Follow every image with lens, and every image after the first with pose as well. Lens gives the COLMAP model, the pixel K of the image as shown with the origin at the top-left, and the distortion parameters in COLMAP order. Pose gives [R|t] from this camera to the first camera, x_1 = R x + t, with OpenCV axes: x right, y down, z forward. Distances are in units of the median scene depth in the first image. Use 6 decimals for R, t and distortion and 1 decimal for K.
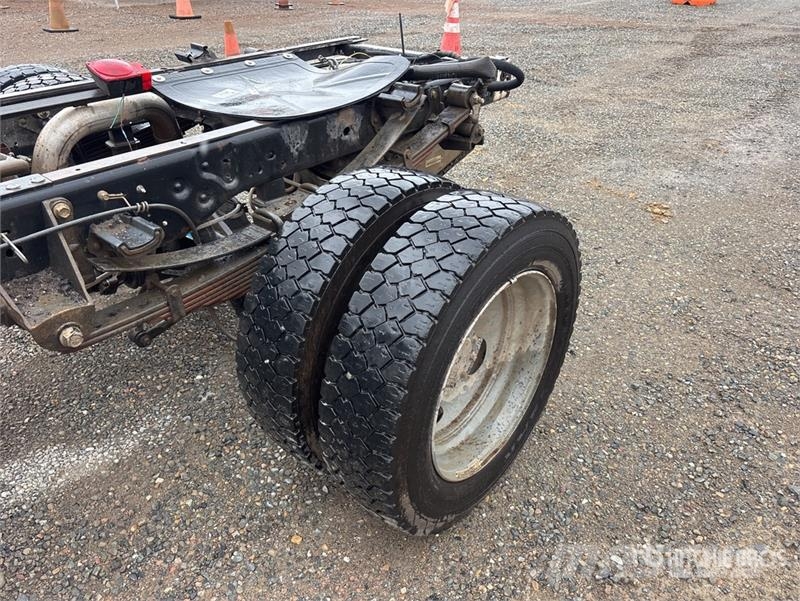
lens RADIAL K [[601.3, 0, 384.4], [0, 601.3, 299.5], [0, 0, 1]] dist [0.056370, -0.065493]
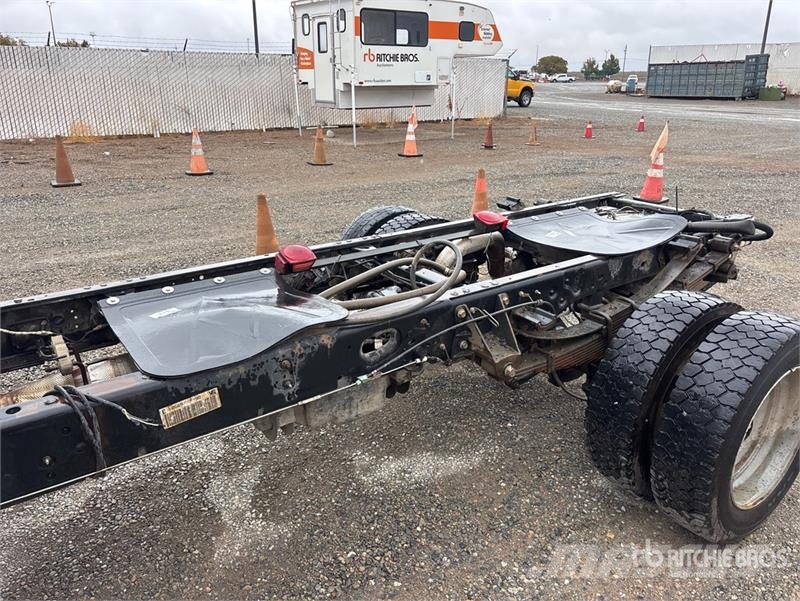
lens RADIAL K [[594.7, 0, 400.0], [0, 594.7, 300.5], [0, 0, 1]] dist [0.064463, -0.059526]
pose [[0.969272, 0.084942, -0.230859, -0.321574], [-0.125962, 0.977499, -0.169200, 0.141263], [0.211292, 0.193080, 0.958163, -0.555557]]
